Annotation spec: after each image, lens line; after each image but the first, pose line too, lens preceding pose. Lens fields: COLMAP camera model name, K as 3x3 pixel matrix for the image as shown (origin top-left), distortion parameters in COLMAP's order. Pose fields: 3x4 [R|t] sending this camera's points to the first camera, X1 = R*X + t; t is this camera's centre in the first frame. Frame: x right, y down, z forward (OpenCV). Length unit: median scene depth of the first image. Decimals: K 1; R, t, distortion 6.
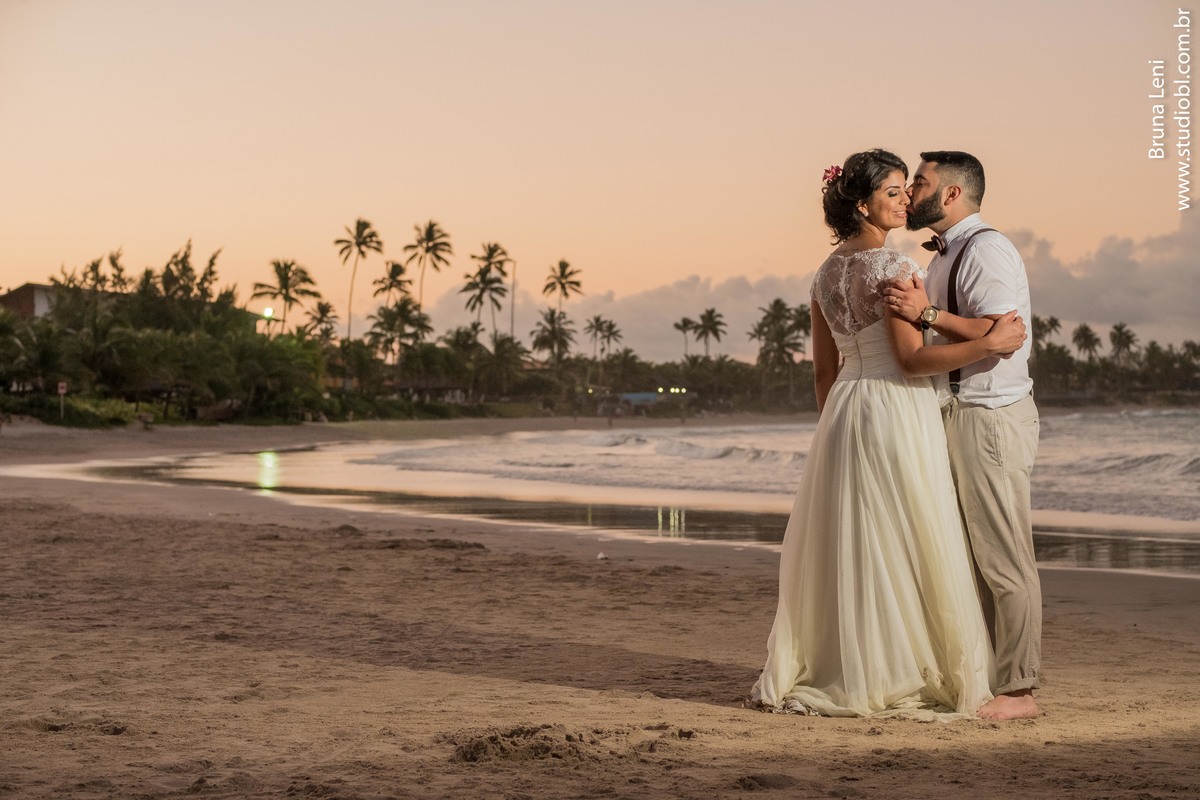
lens RADIAL K [[2540.9, 0, 600.0], [0, 2540.9, 400.0], [0, 0, 1]] dist [0.013225, 0.113756]
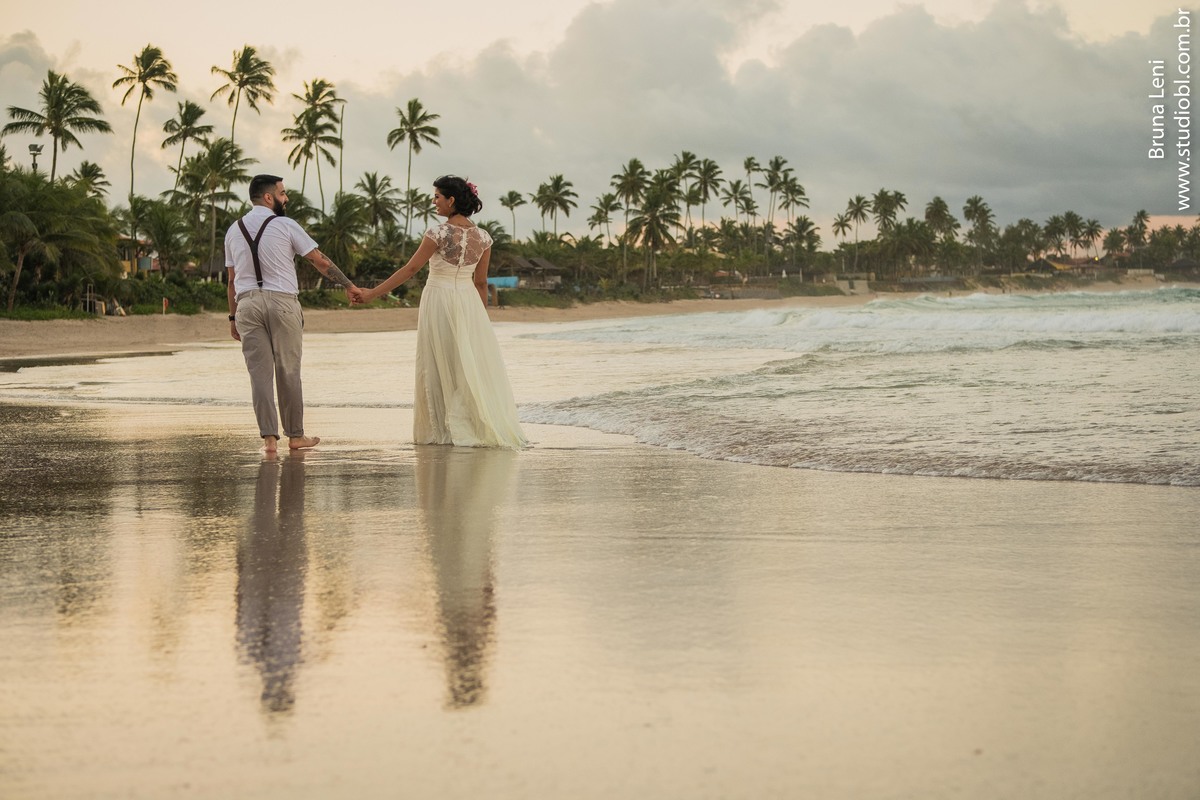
lens RADIAL K [[2540.9, 0, 600.0], [0, 2540.9, 400.0], [0, 0, 1]] dist [0.013225, 0.113756]
pose [[0.994579, -0.019110, 0.102211, -0.038421], [0.014929, 0.999027, 0.041510, 0.003743], [-0.102905, -0.039759, 0.993896, 0.236877]]
